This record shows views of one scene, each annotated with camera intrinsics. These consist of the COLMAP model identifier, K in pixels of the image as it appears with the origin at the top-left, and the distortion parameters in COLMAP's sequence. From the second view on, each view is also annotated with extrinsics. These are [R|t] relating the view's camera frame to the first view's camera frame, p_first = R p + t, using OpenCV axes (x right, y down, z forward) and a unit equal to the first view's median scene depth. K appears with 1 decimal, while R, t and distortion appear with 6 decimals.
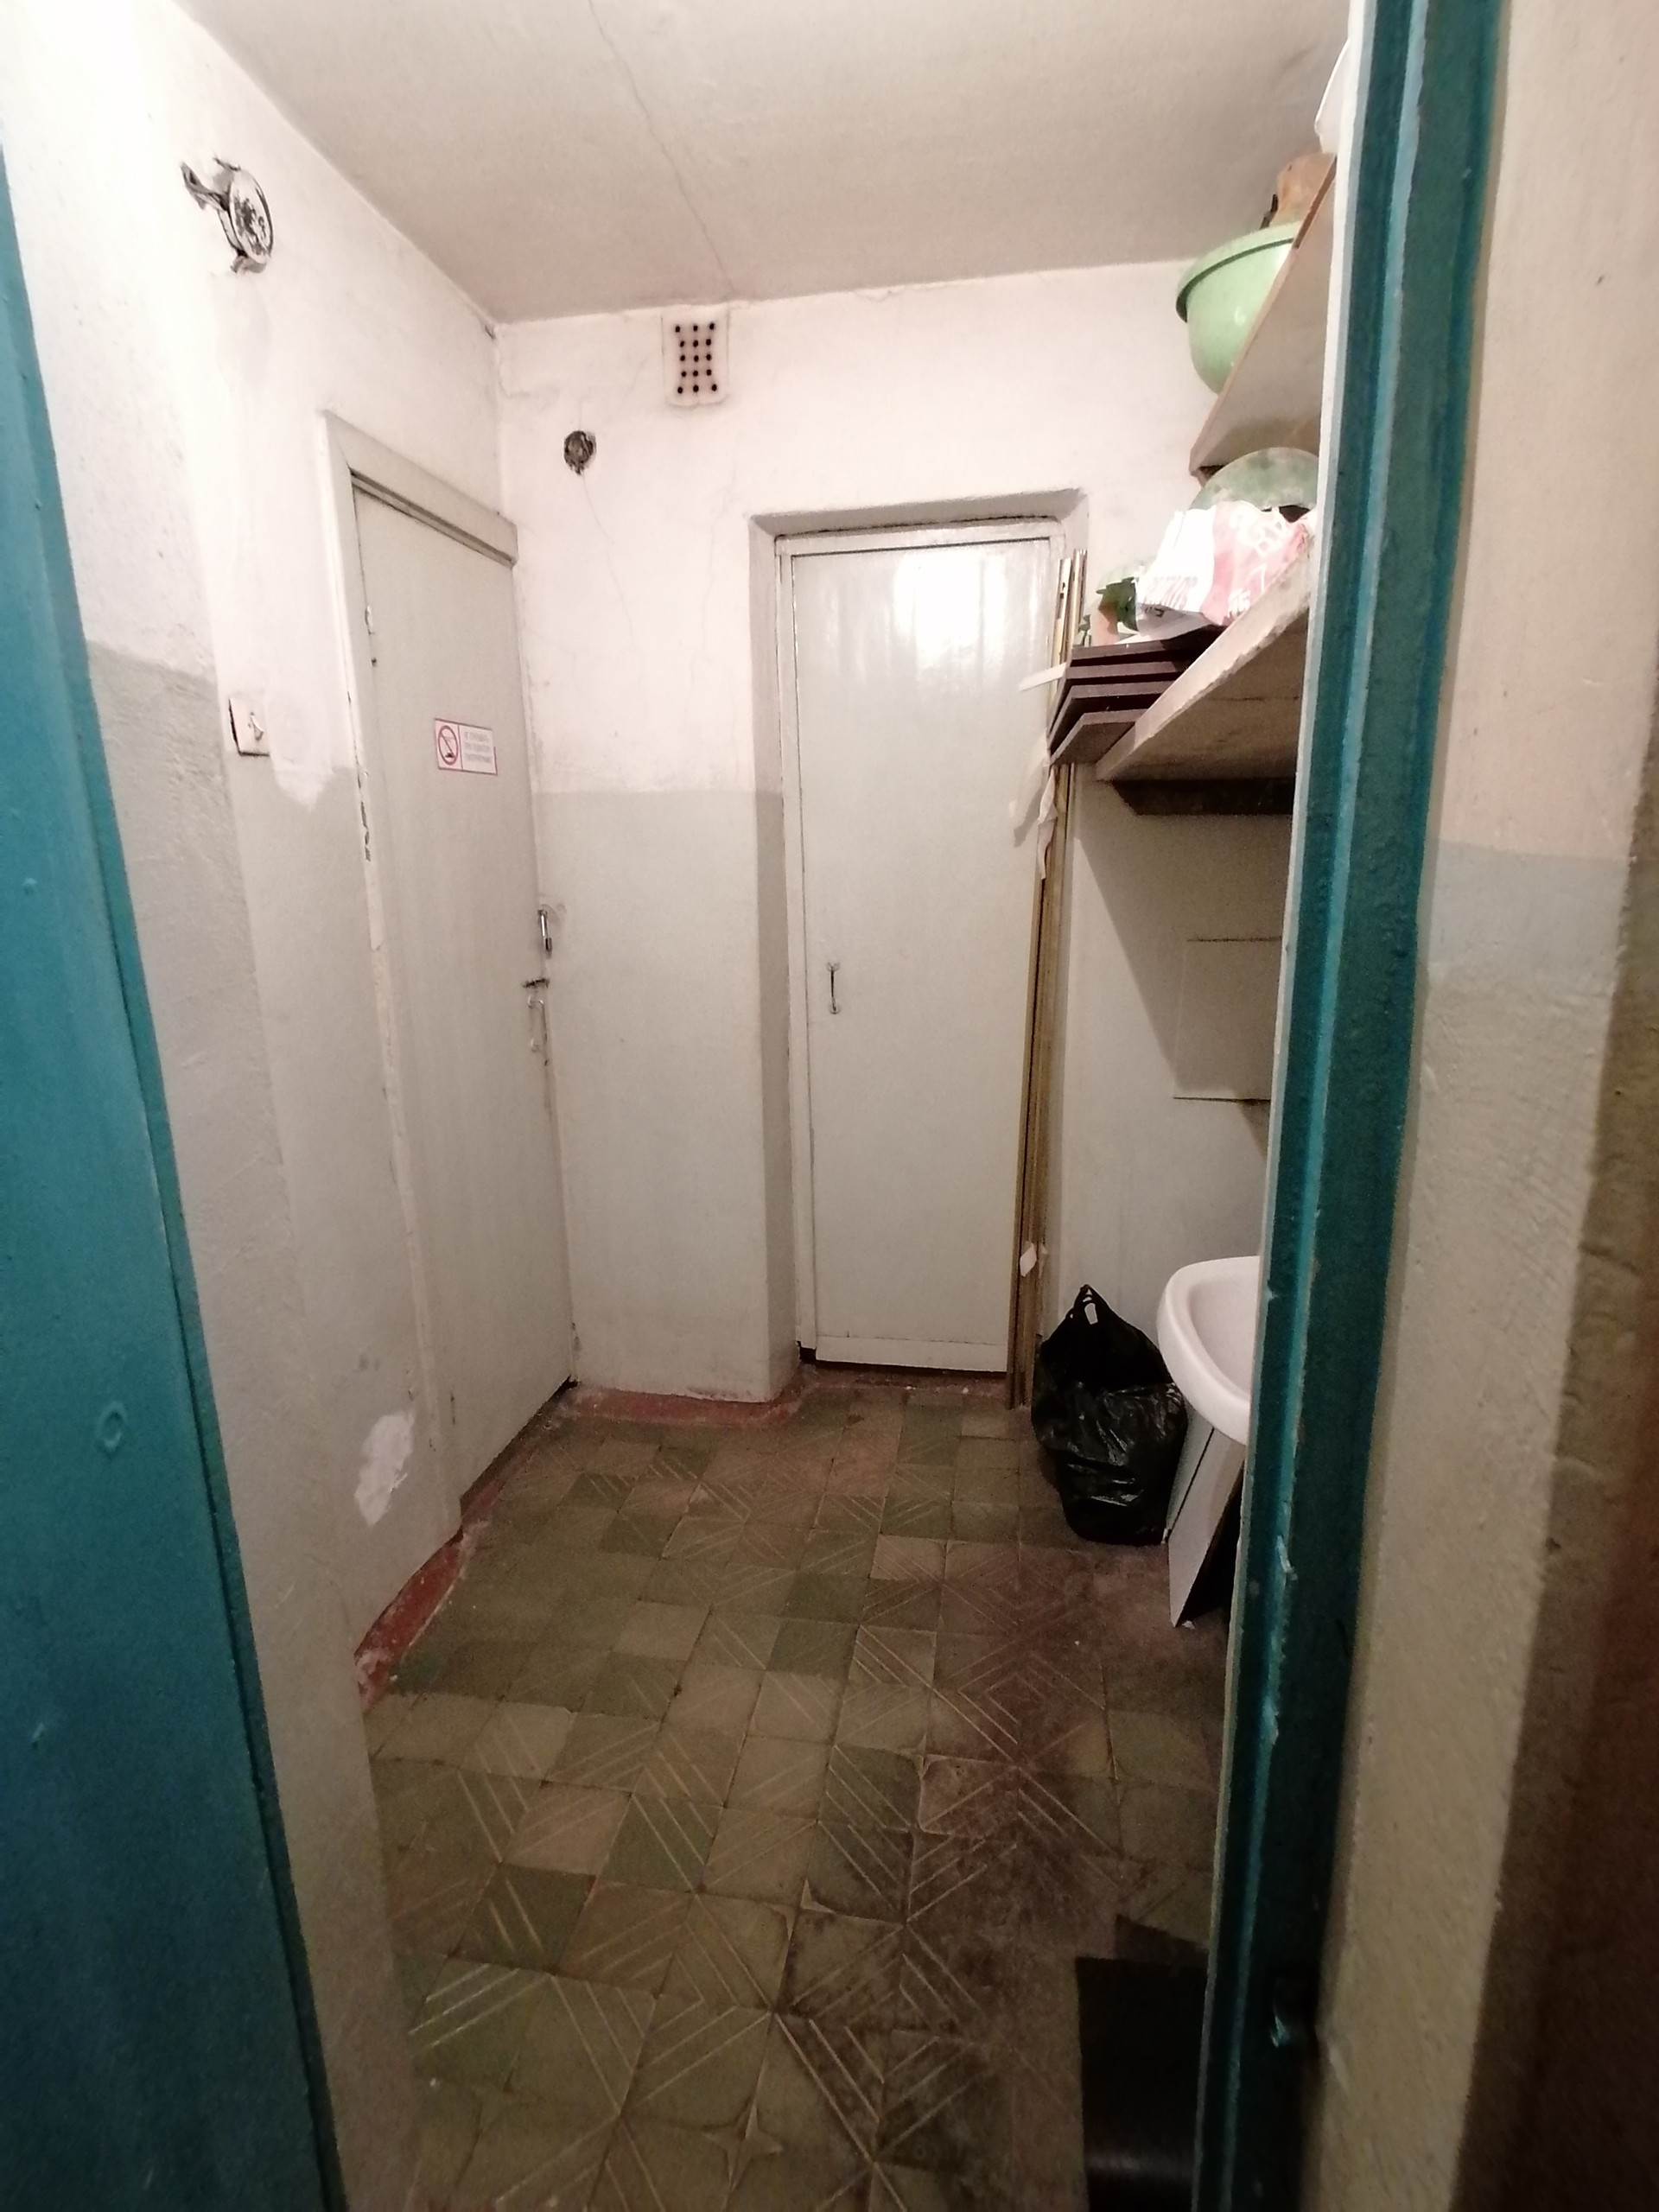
lens RADIAL K [[1090.6, 0, 804.8], [0, 1090.6, 1116.9], [0, 0, 1]] dist [0.034329, -0.031058]
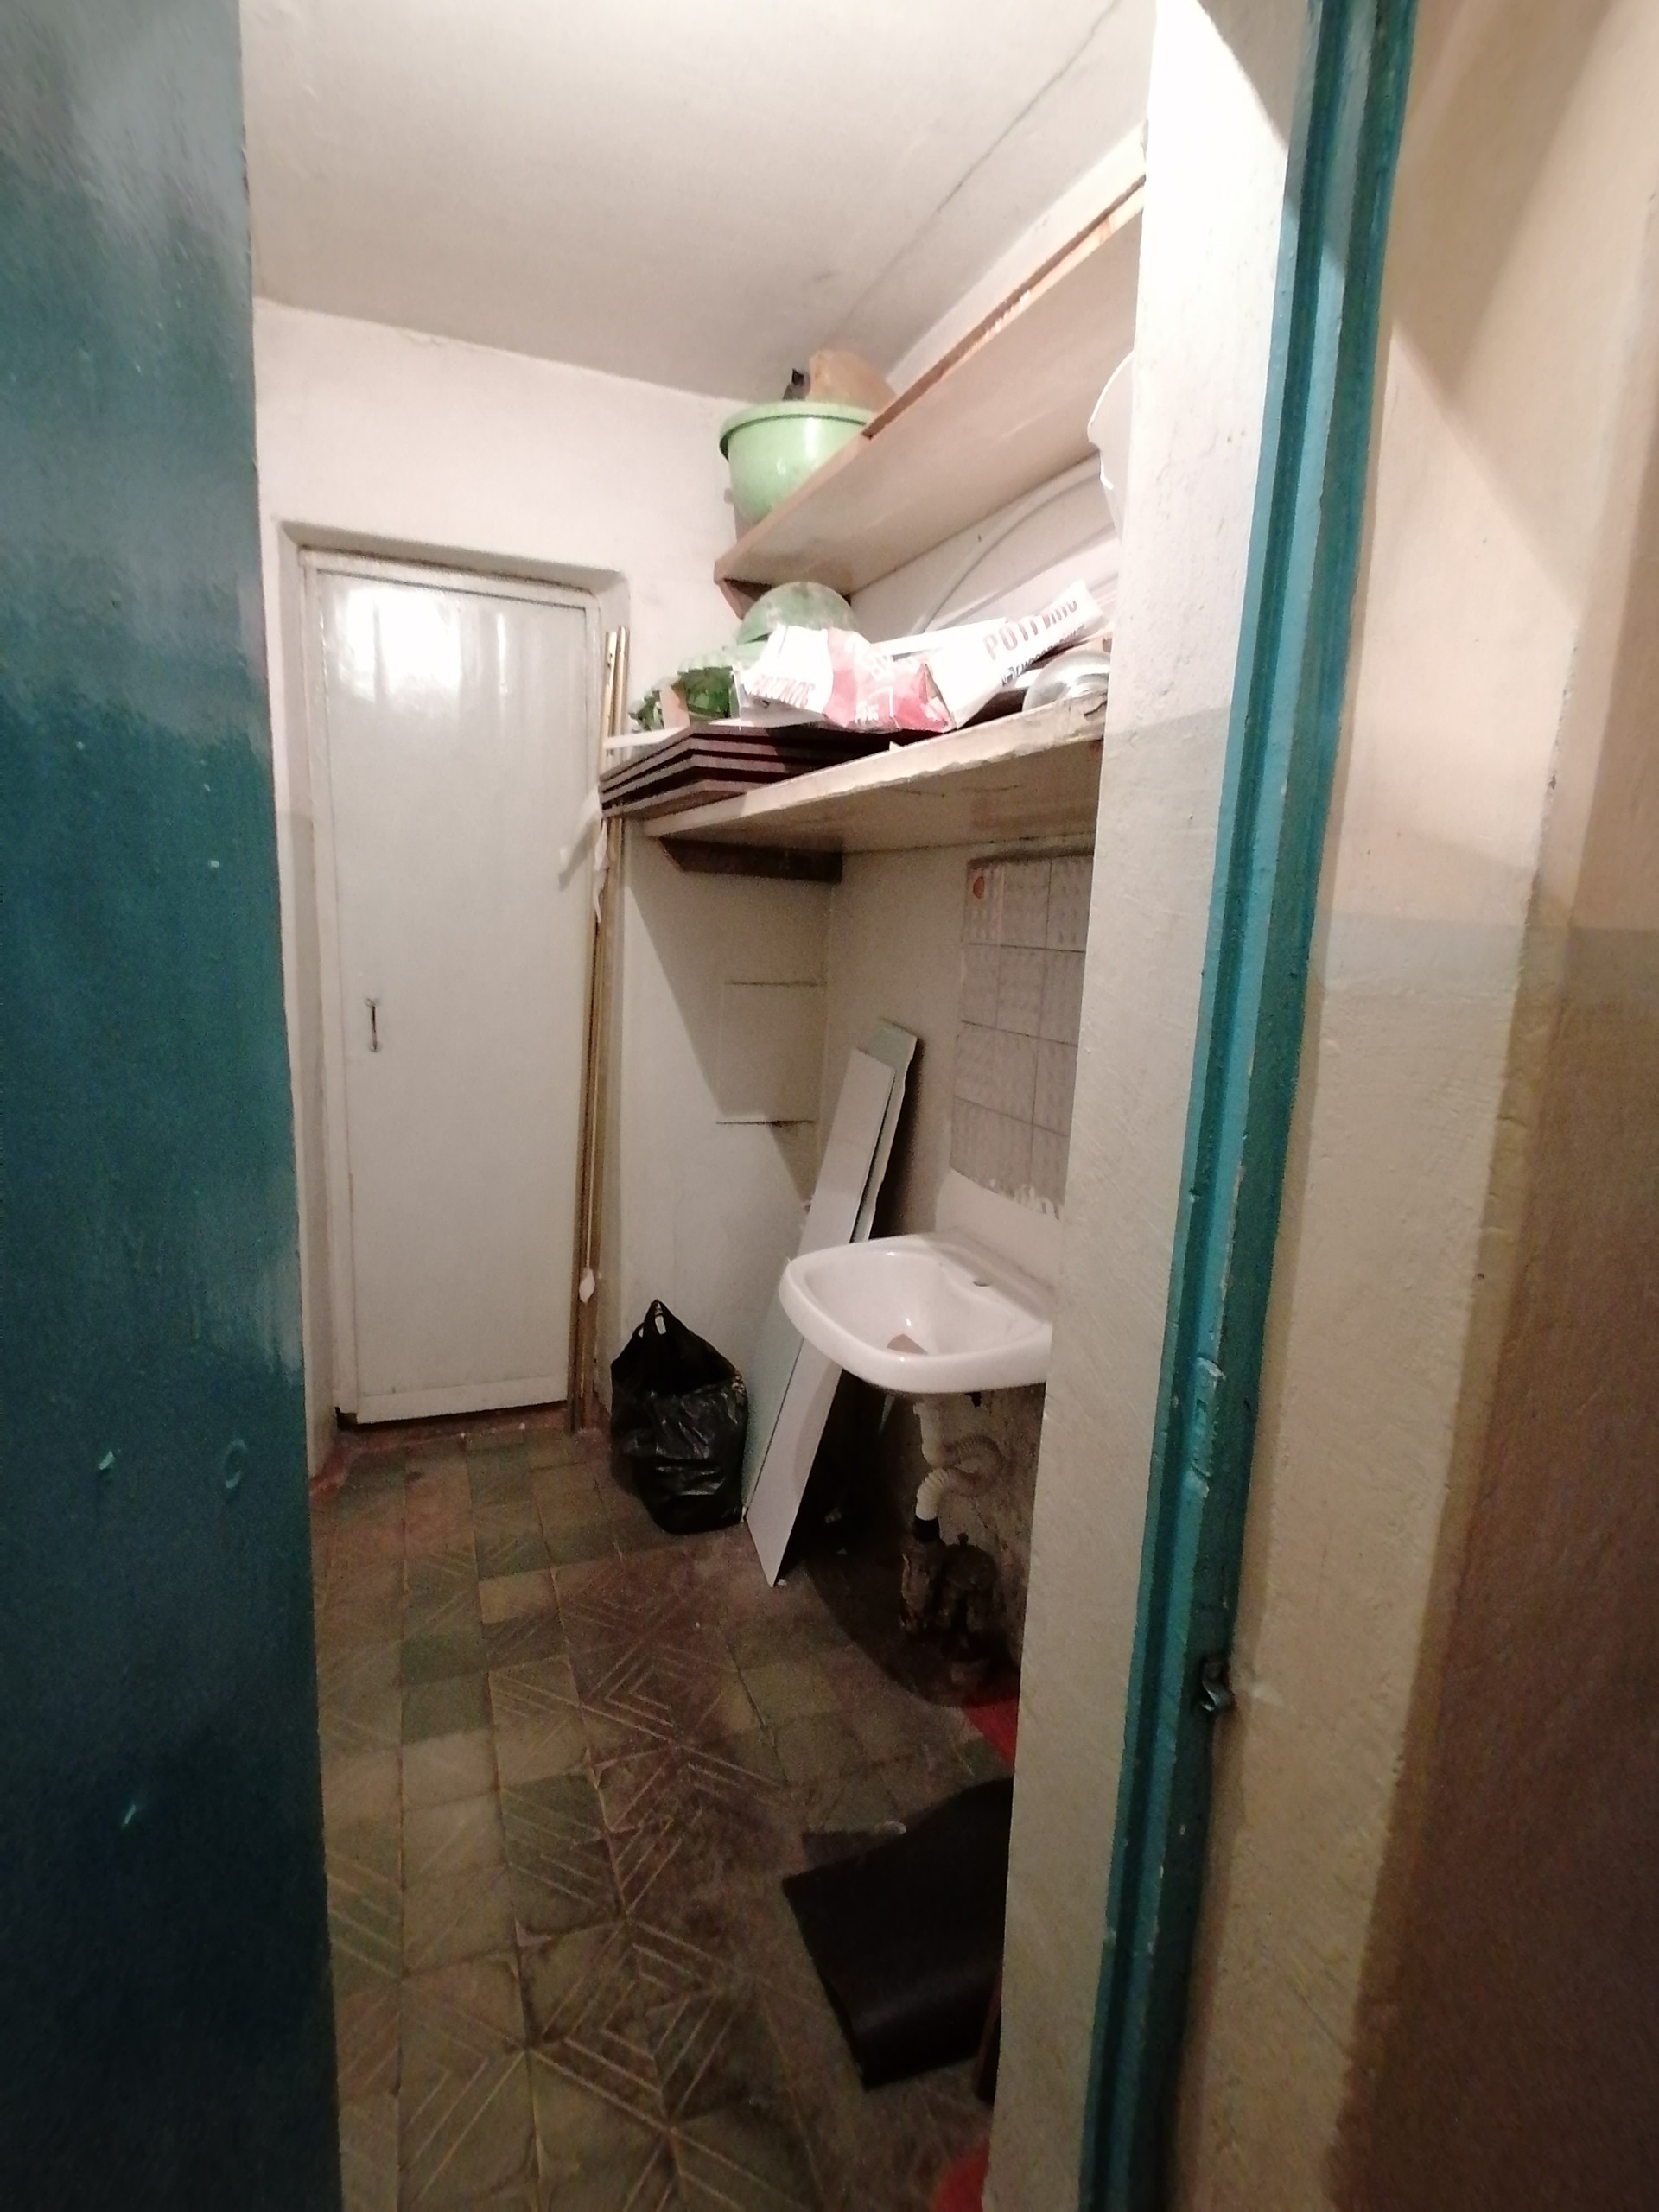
lens RADIAL K [[1090.6, 0, 804.8], [0, 1090.6, 1116.9], [0, 0, 1]] dist [0.034329, -0.031058]
pose [[0.859626, -0.036677, 0.509606, -0.197935], [0.058088, 0.997969, -0.026160, 0.013815], [-0.507611, 0.052090, 0.860010, -0.010989]]
